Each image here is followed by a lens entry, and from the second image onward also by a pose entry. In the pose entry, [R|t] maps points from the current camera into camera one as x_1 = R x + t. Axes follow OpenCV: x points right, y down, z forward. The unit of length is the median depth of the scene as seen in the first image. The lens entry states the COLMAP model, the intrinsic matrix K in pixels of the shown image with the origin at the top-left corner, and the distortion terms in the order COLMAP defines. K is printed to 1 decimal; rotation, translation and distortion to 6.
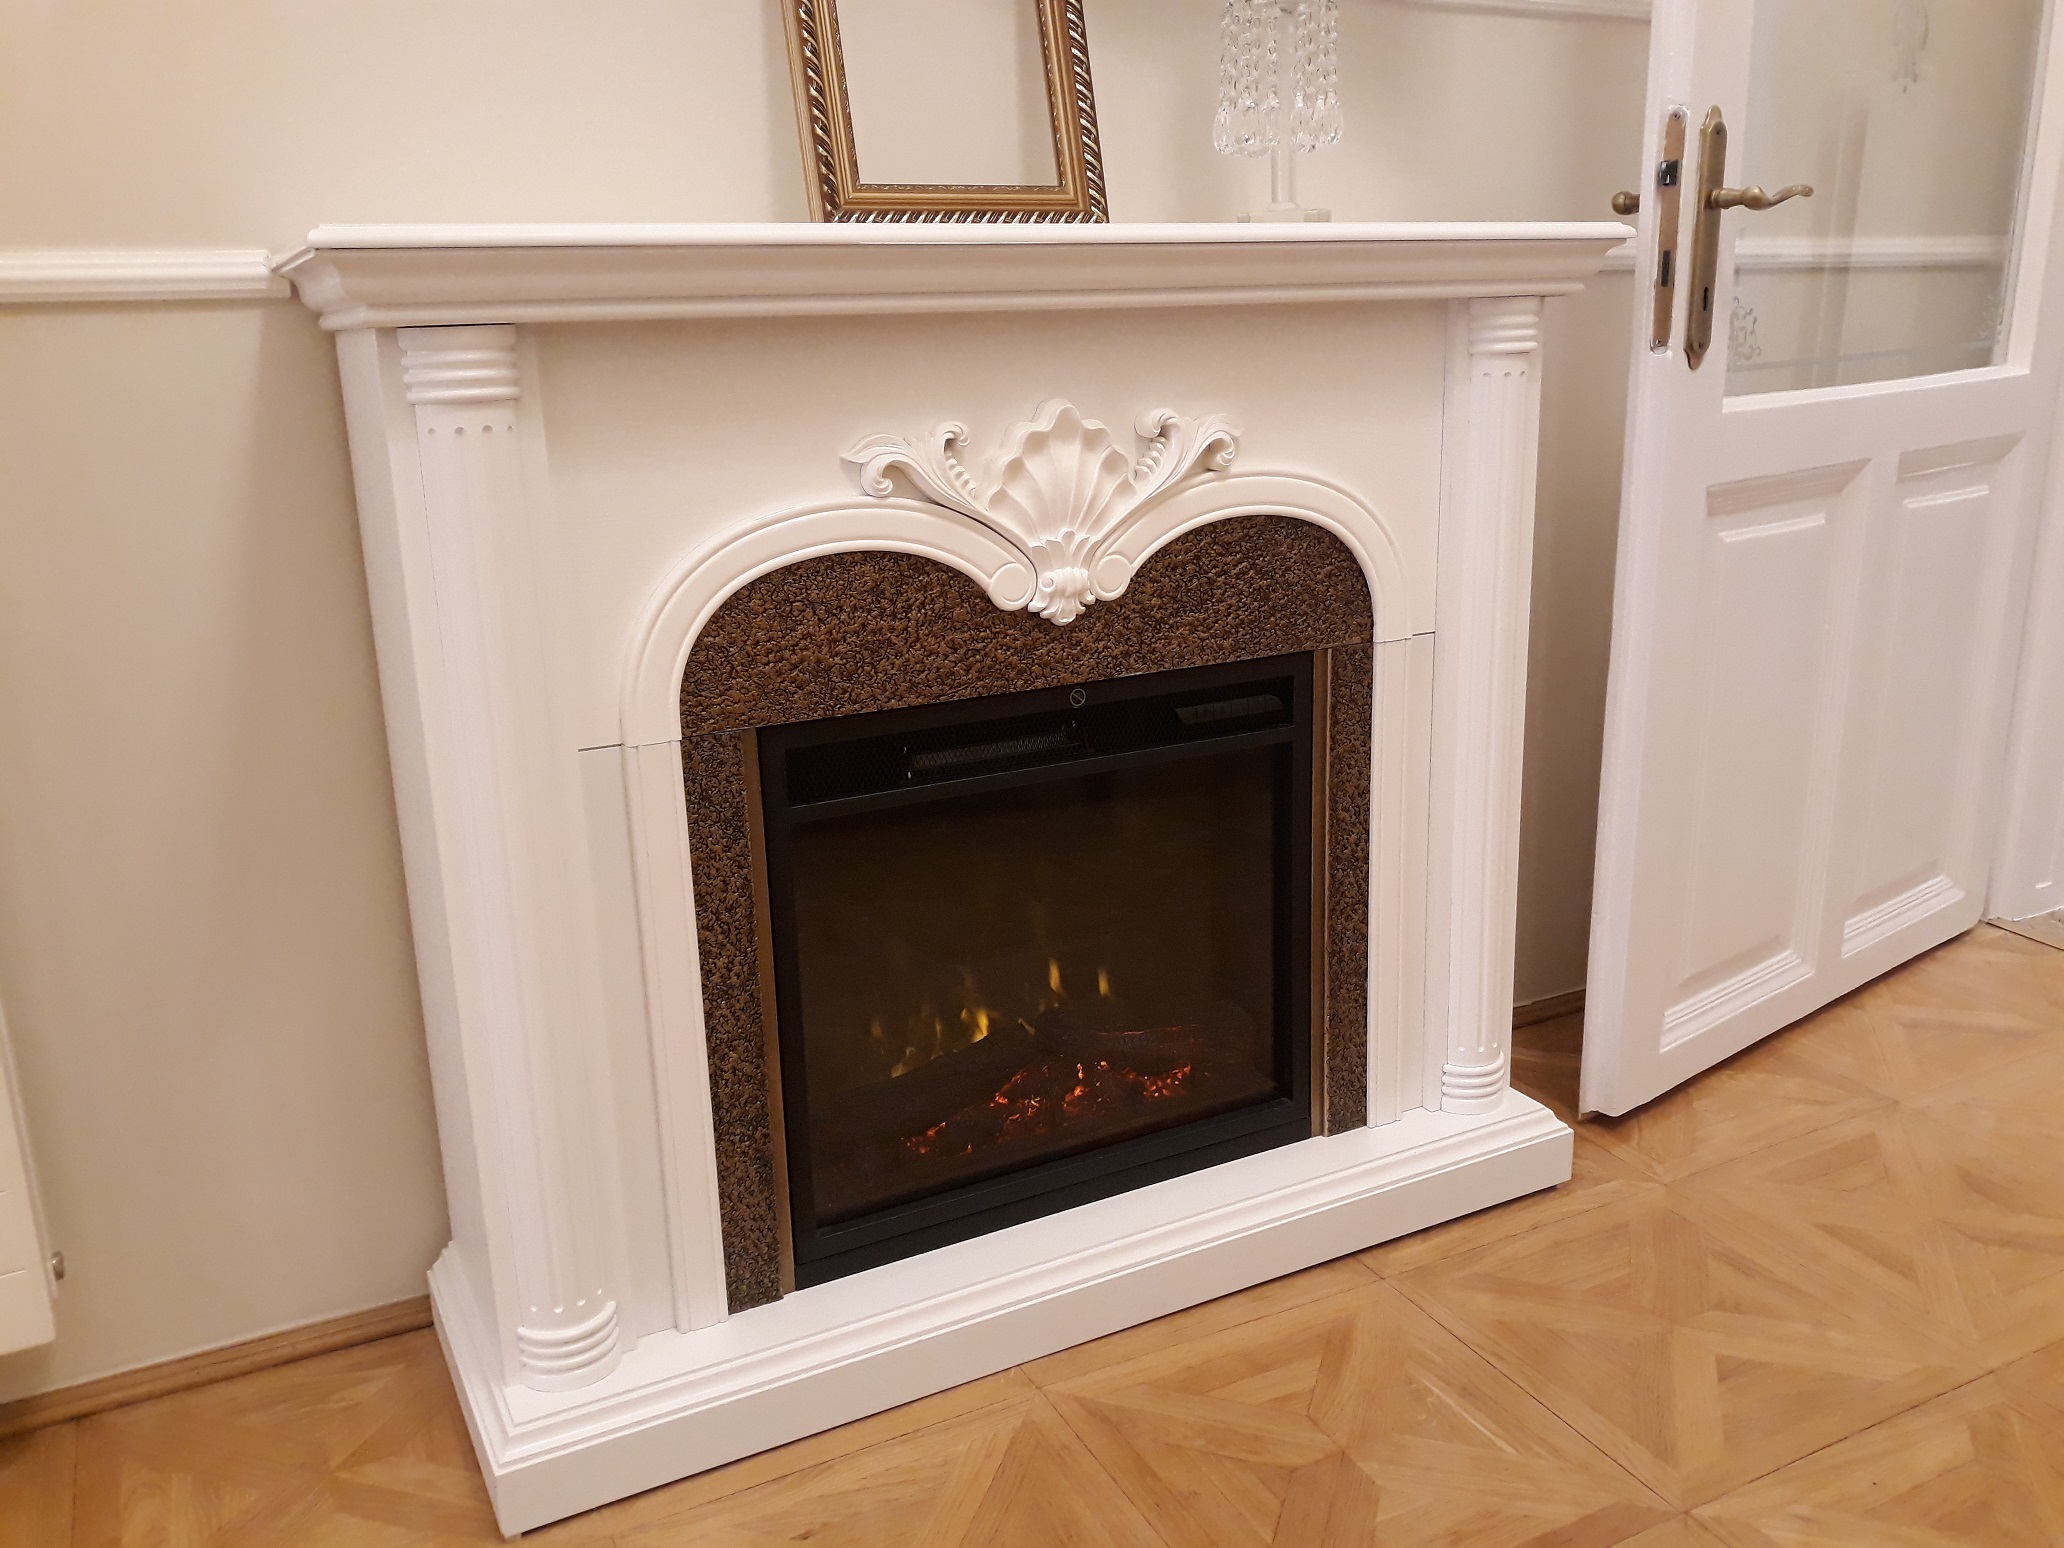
lens RADIAL K [[1711.6, 0, 1032.9], [0, 1711.6, 767.0], [0, 0, 1]] dist [-0.002511, -0.009083]
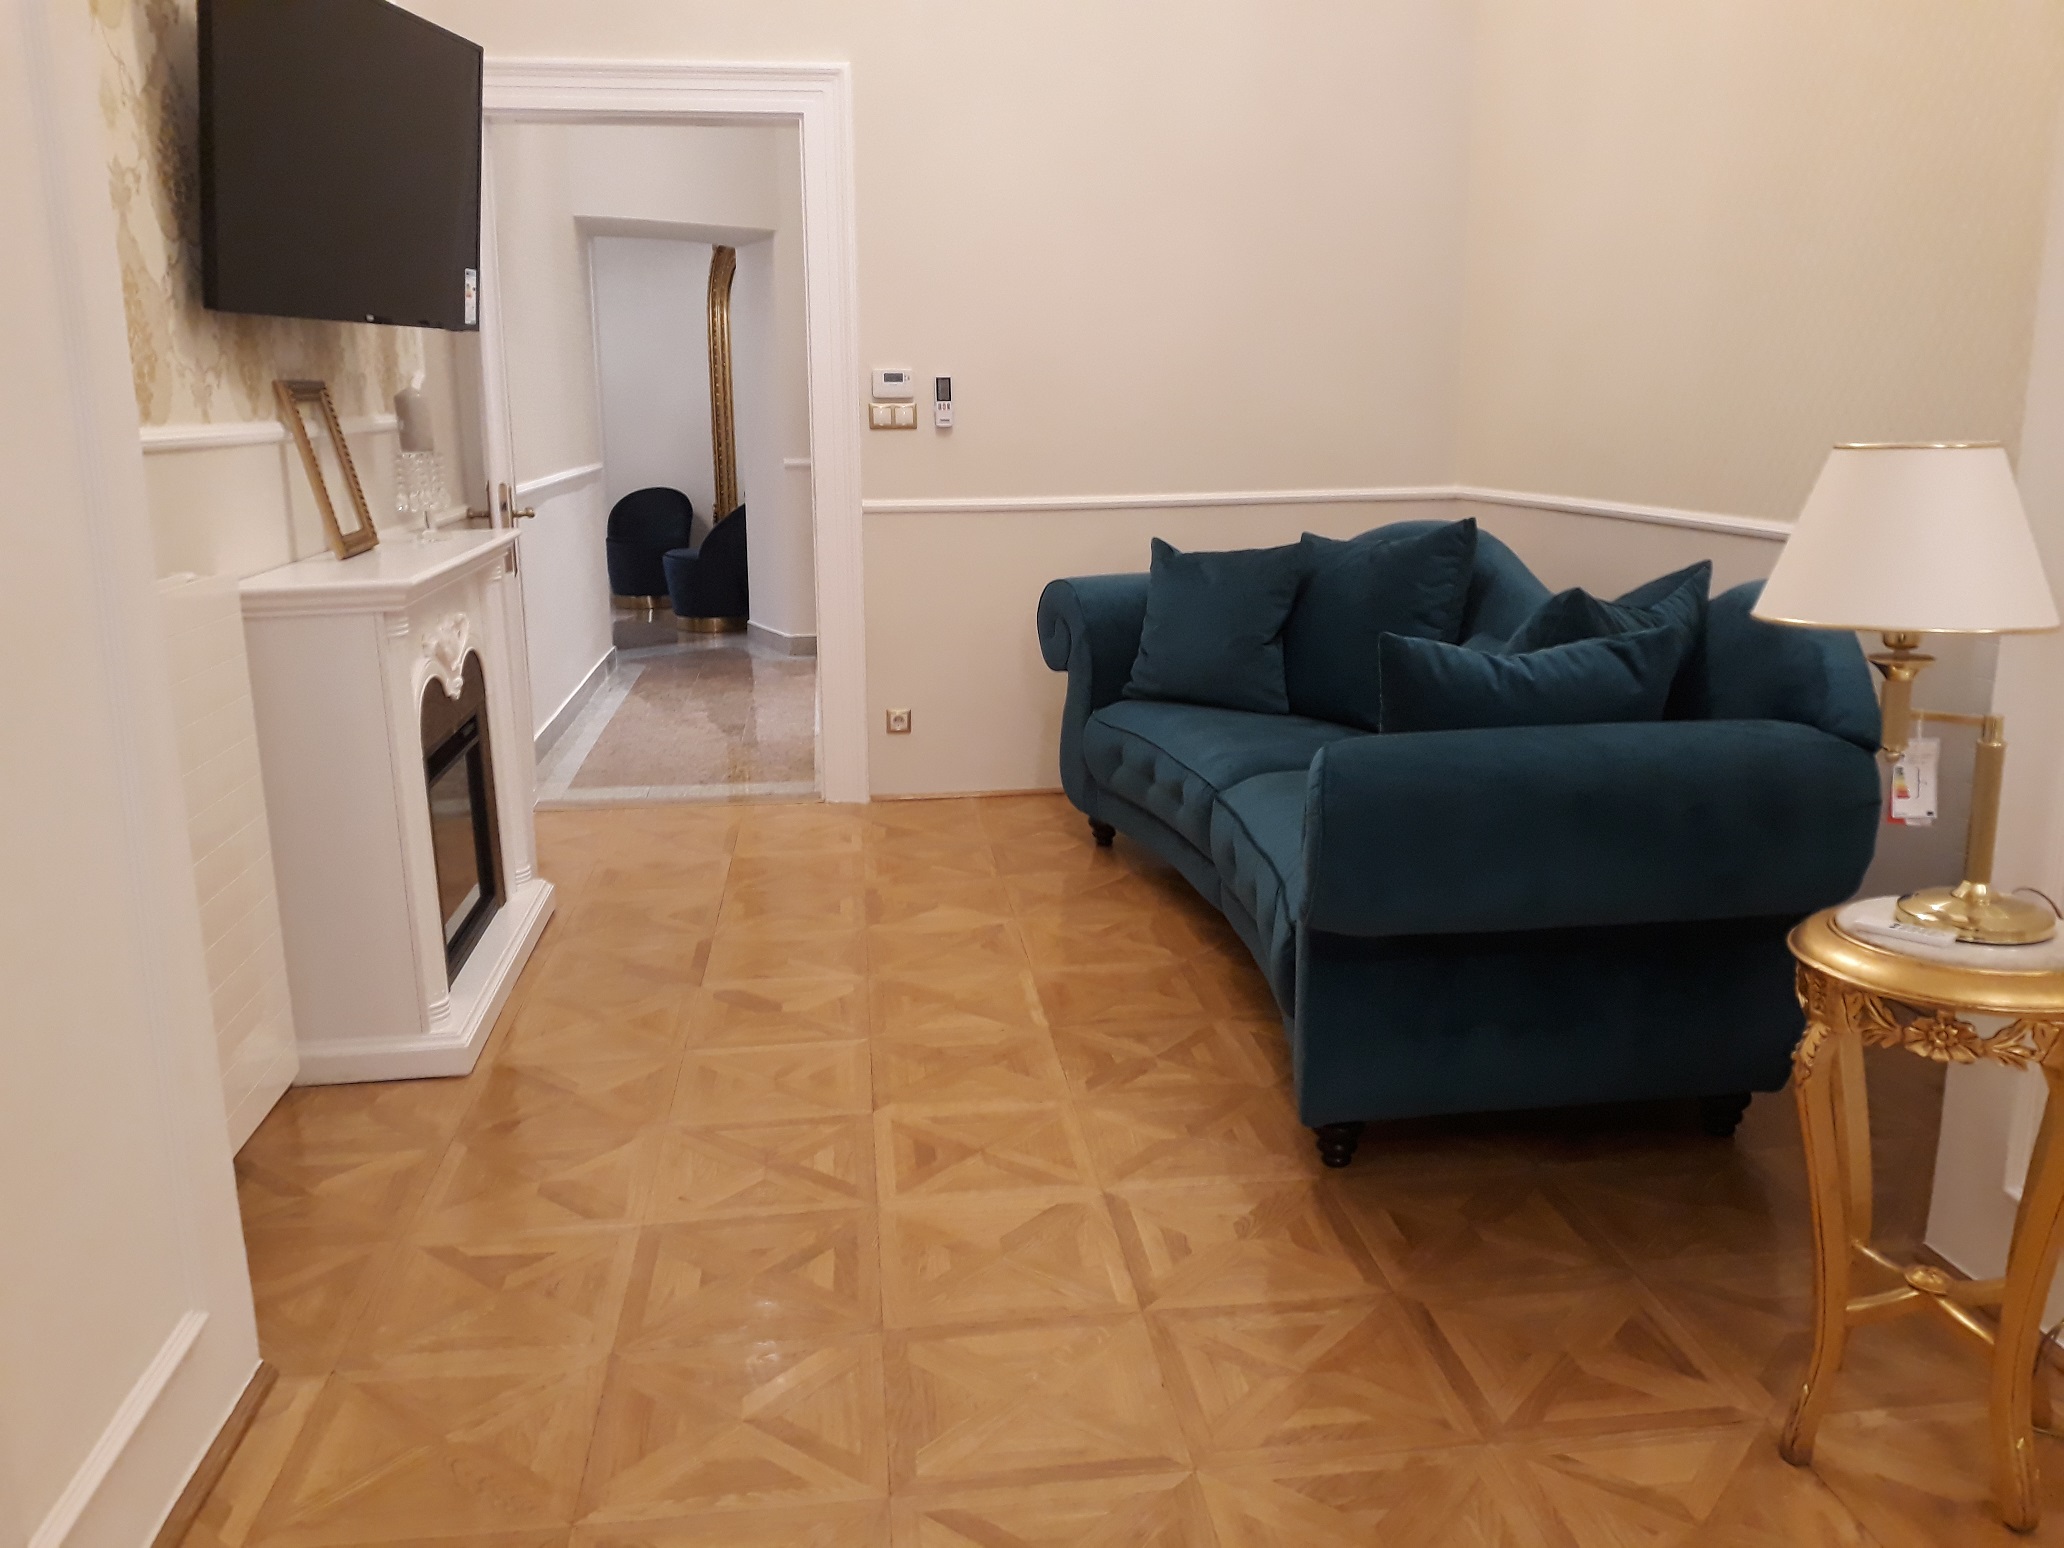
lens RADIAL K [[1711.6, 0, 1032.9], [0, 1711.6, 767.0], [0, 0, 1]] dist [-0.002511, -0.009083]
pose [[0.377529, -0.206025, 0.902788, -1.984279], [0.269580, 0.957159, 0.105700, -0.028516], [-0.885889, 0.203469, 0.416895, -0.815481]]
